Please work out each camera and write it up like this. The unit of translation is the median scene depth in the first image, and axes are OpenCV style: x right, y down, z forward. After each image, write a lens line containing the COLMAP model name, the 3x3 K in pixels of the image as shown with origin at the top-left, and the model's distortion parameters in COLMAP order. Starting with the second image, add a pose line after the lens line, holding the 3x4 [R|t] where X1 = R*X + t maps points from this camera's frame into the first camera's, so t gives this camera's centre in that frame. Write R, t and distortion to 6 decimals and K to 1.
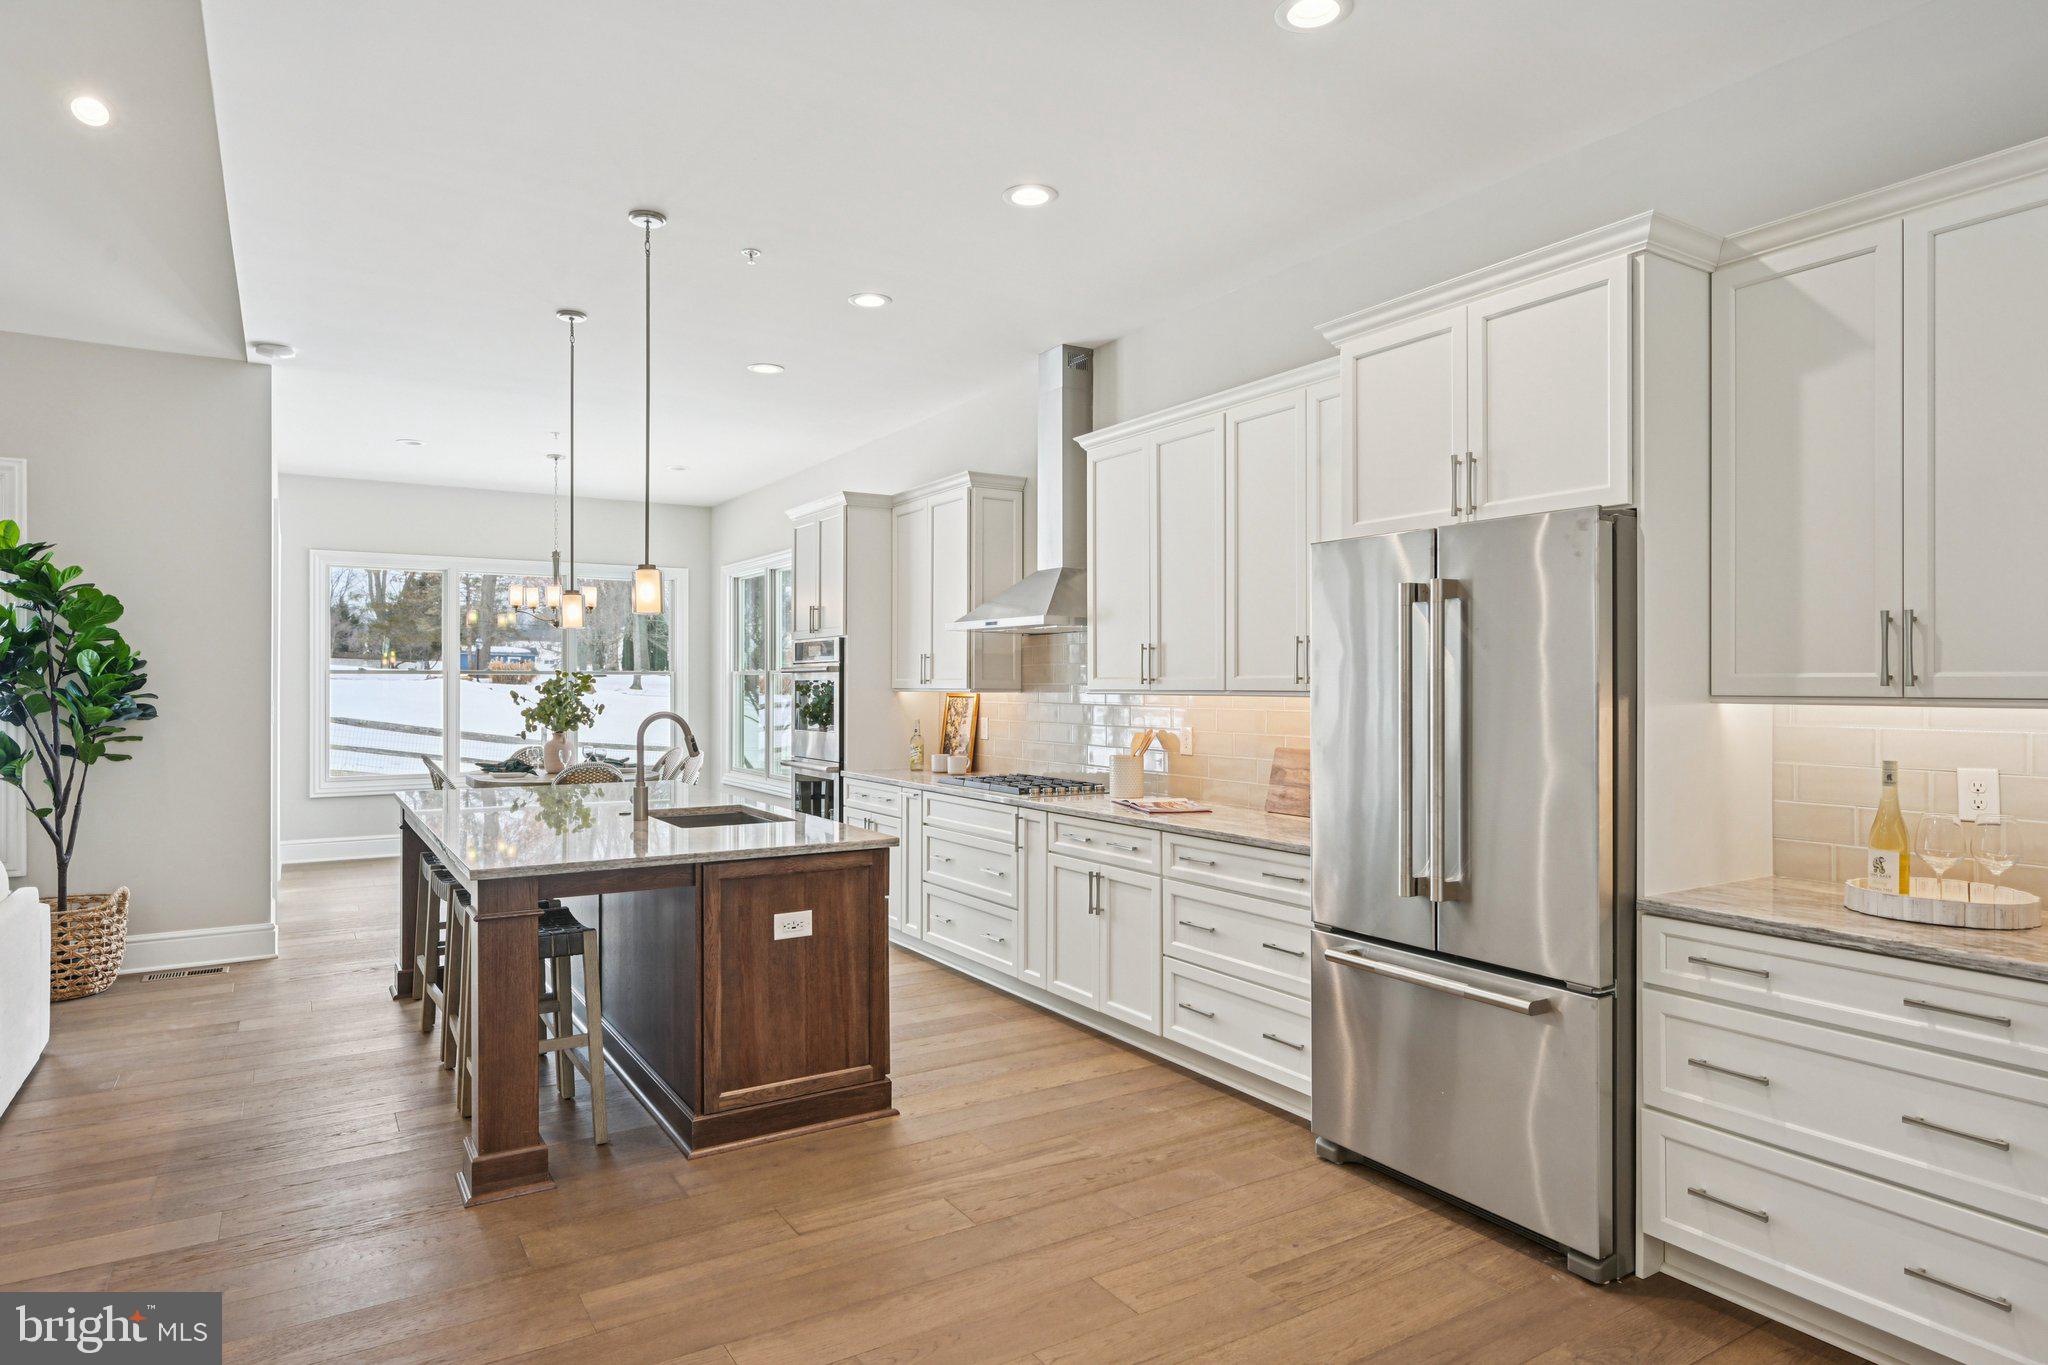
lens RADIAL K [[1134.4, 0, 1031.7], [0, 1134.4, 676.6], [0, 0, 1]] dist [-0.017708, -0.001307]
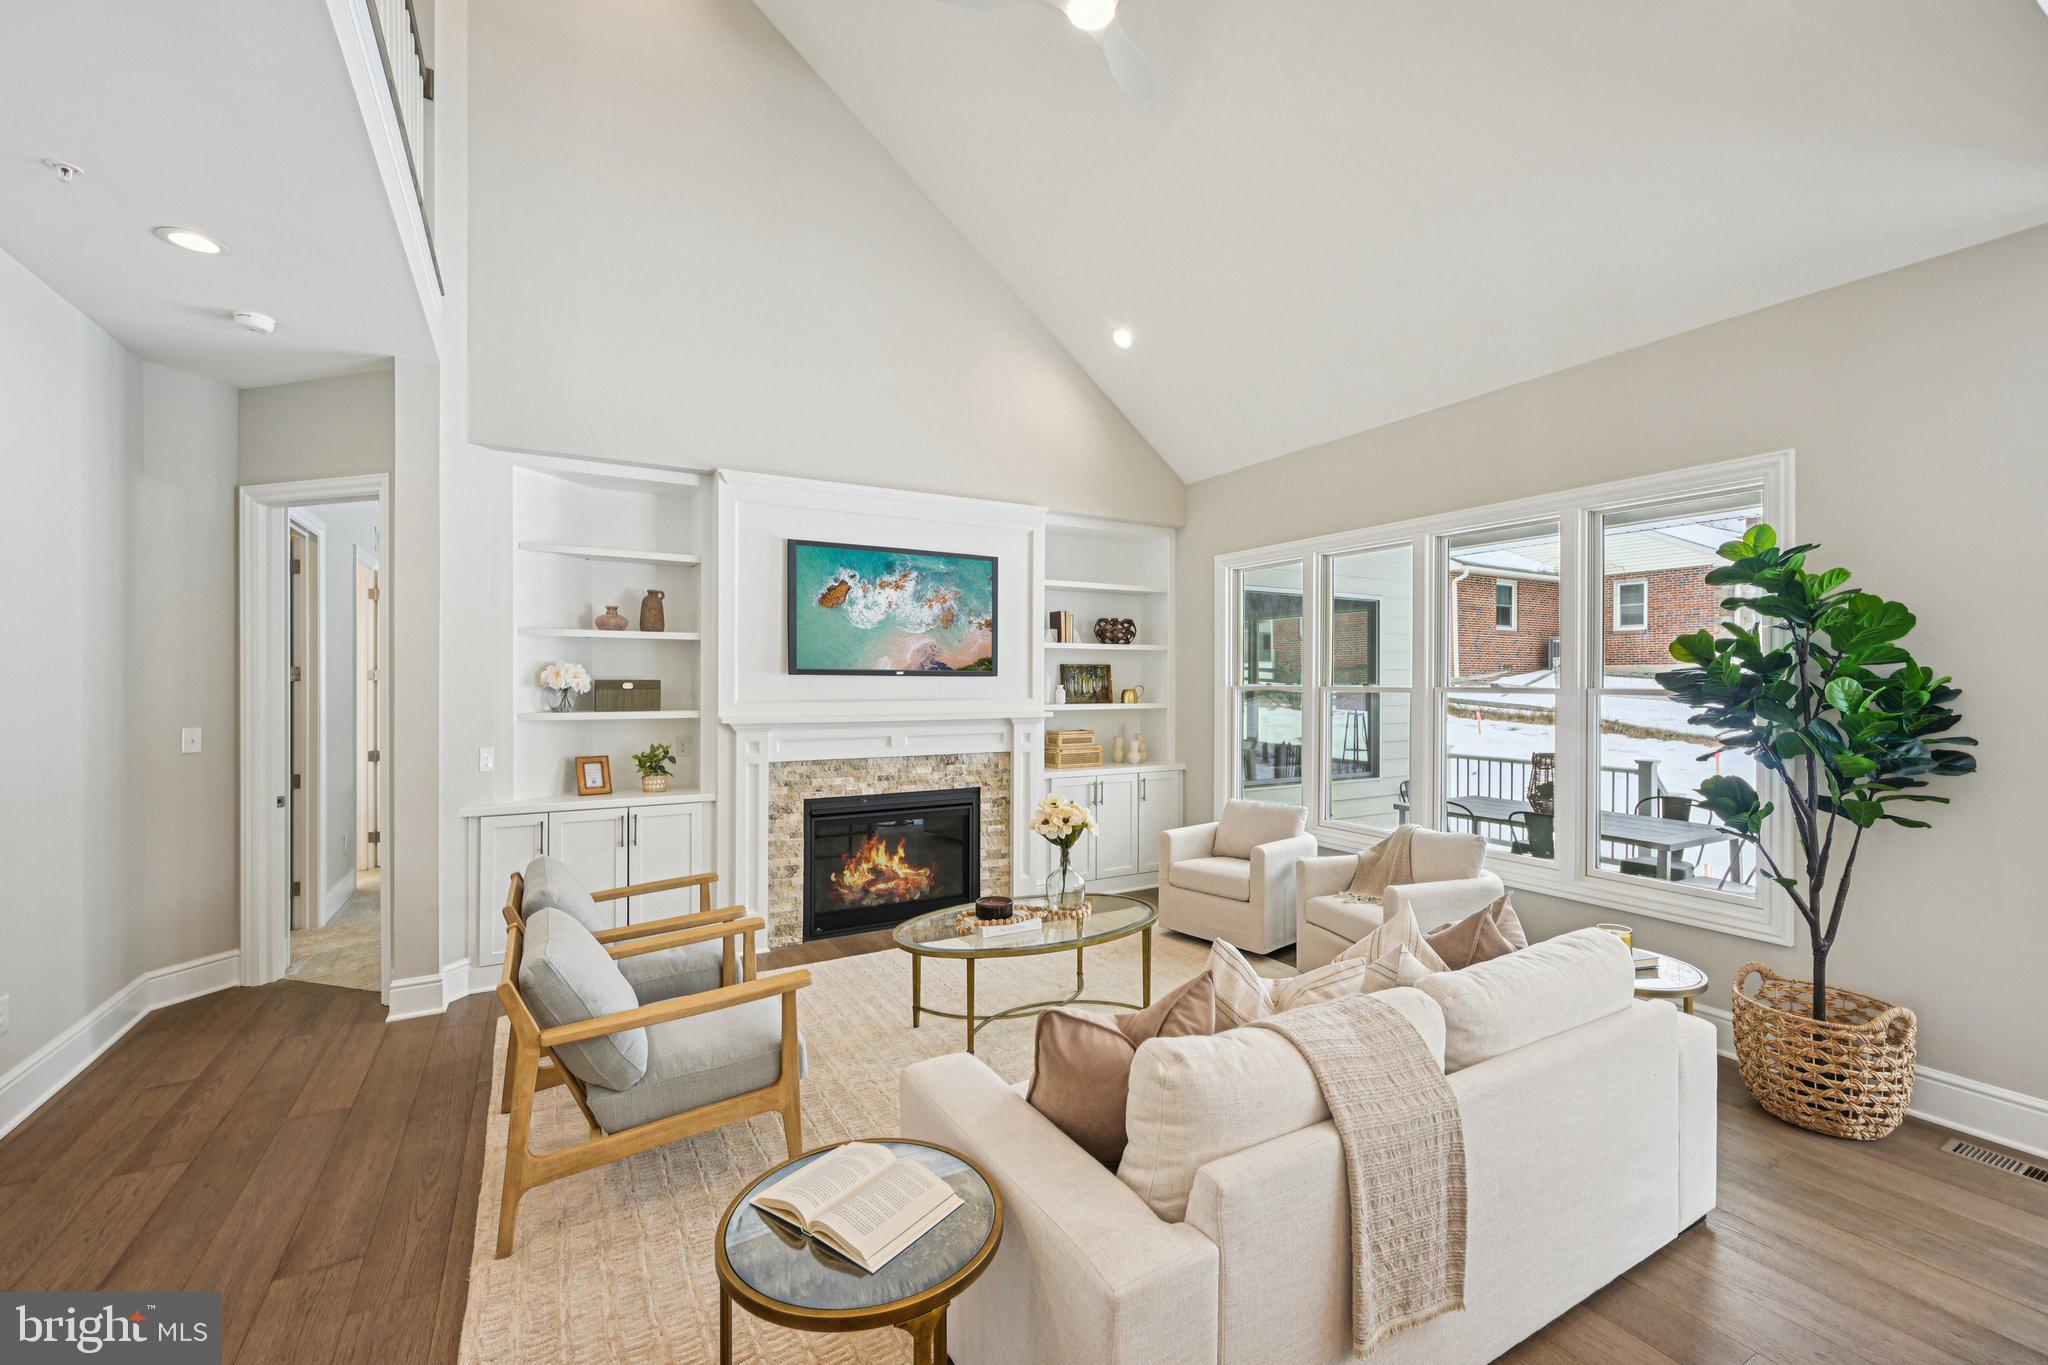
lens RADIAL K [[878.0, 0, 1005.2], [0, 878.0, 677.3], [0, 0, 1]] dist [0.001645, 0.000457]
pose [[-0.036272, -0.001078, -0.999341, -0.227983], [-0.002178, 0.999997, -0.001000, -0.021675], [0.999340, 0.002140, -0.036274, 0.447058]]
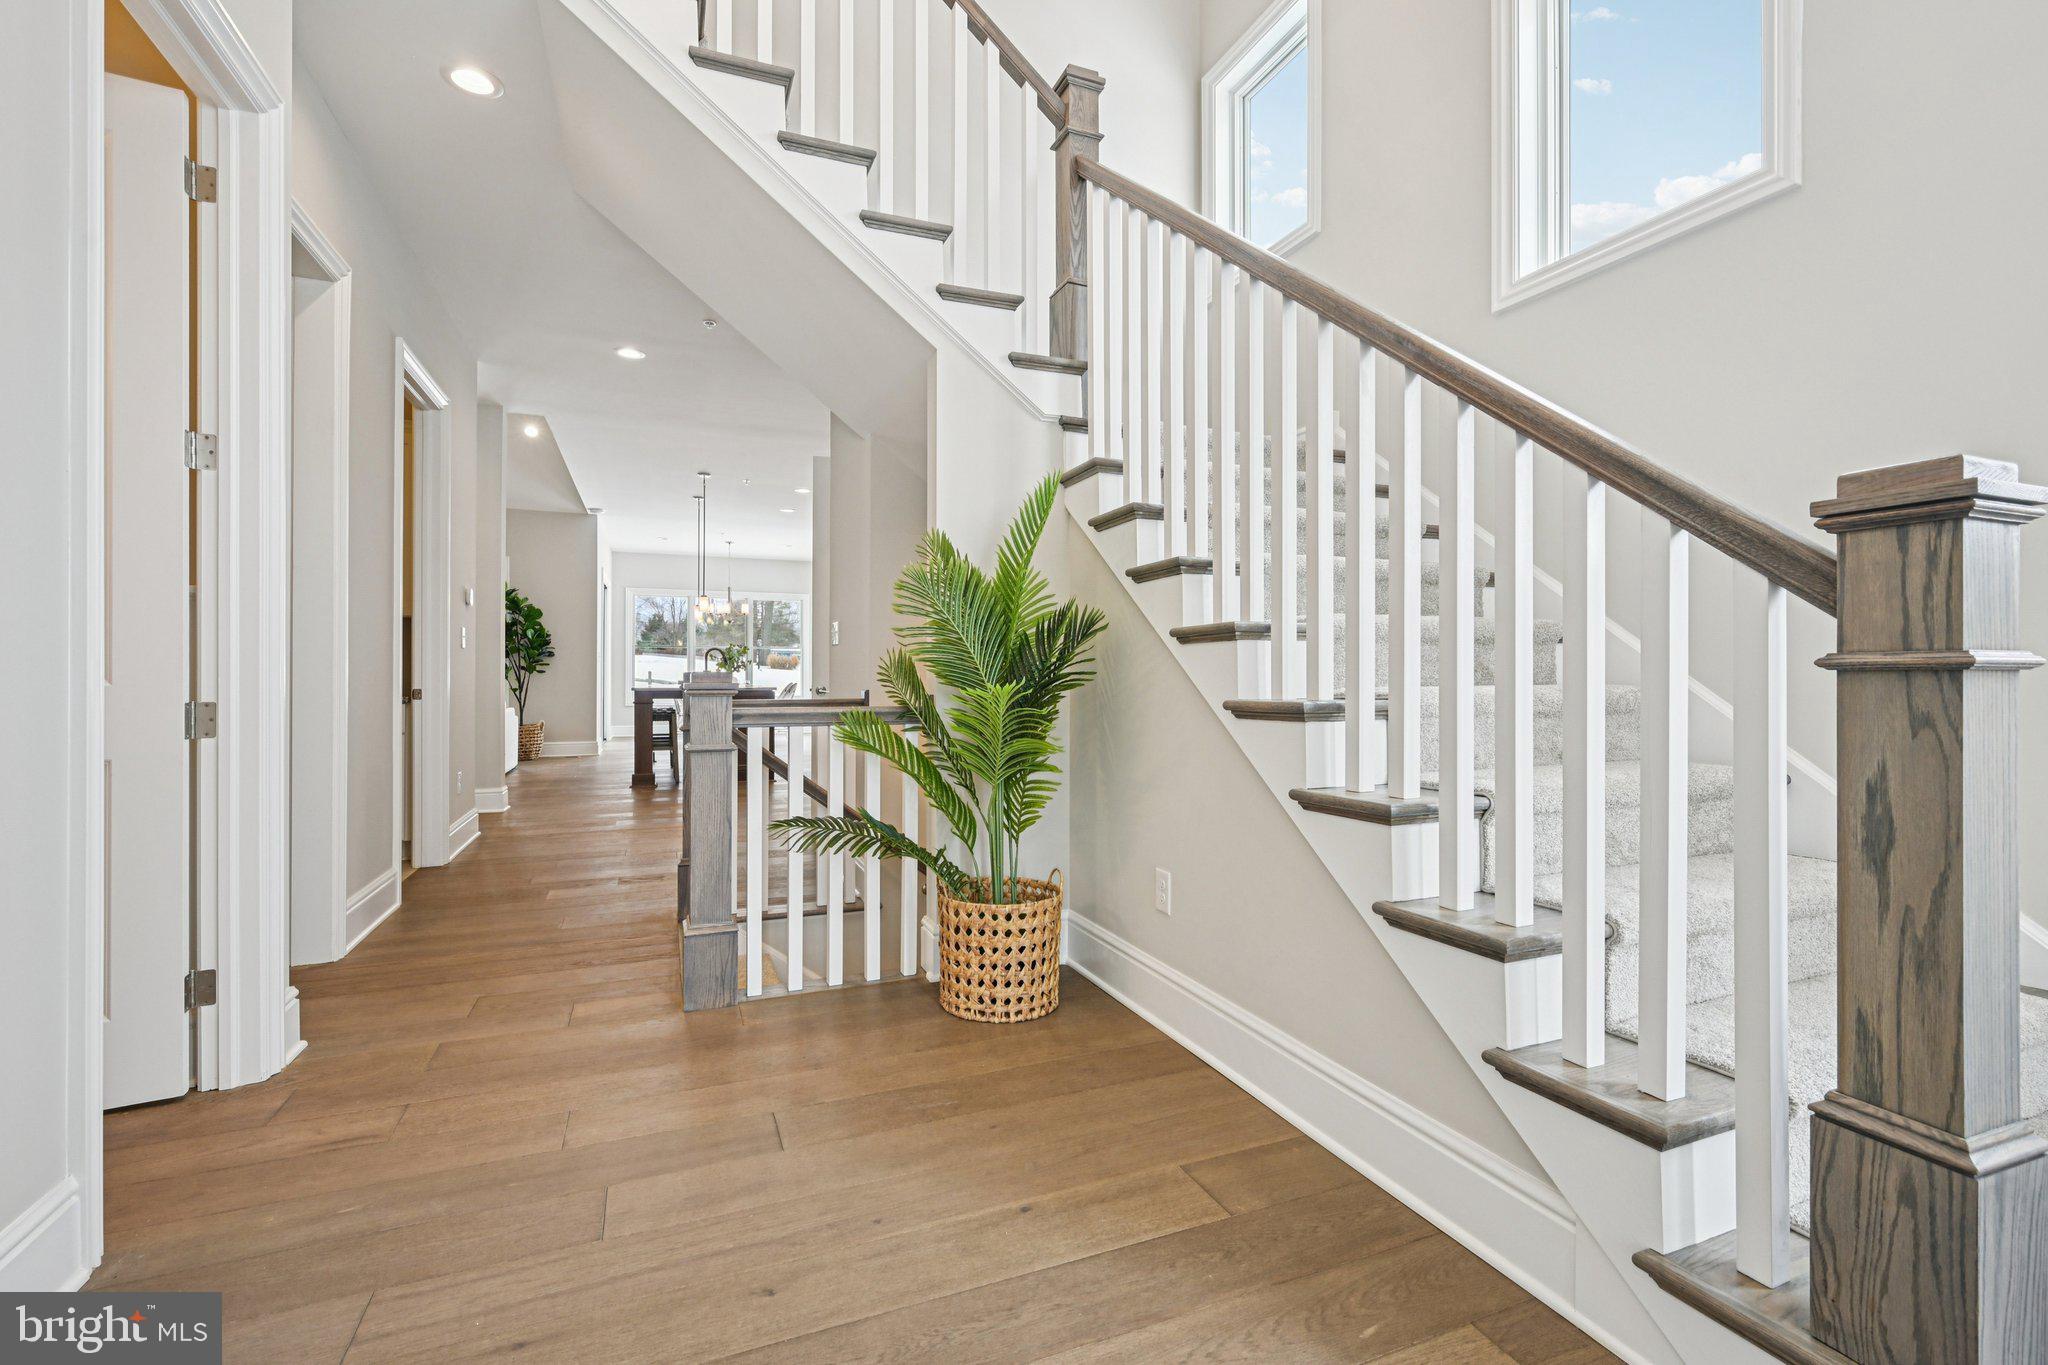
lens RADIAL K [[878.0, 0, 1021.0], [0, 878.0, 669.4], [0, 0, 1]] dist [0.001645, 0.000457]
pose [[0.983534, 0.000626, -0.180721, 0.658891], [-0.000367, 0.999999, 0.001465, 0.066432], [0.180721, -0.001375, 0.983533, -0.816094]]
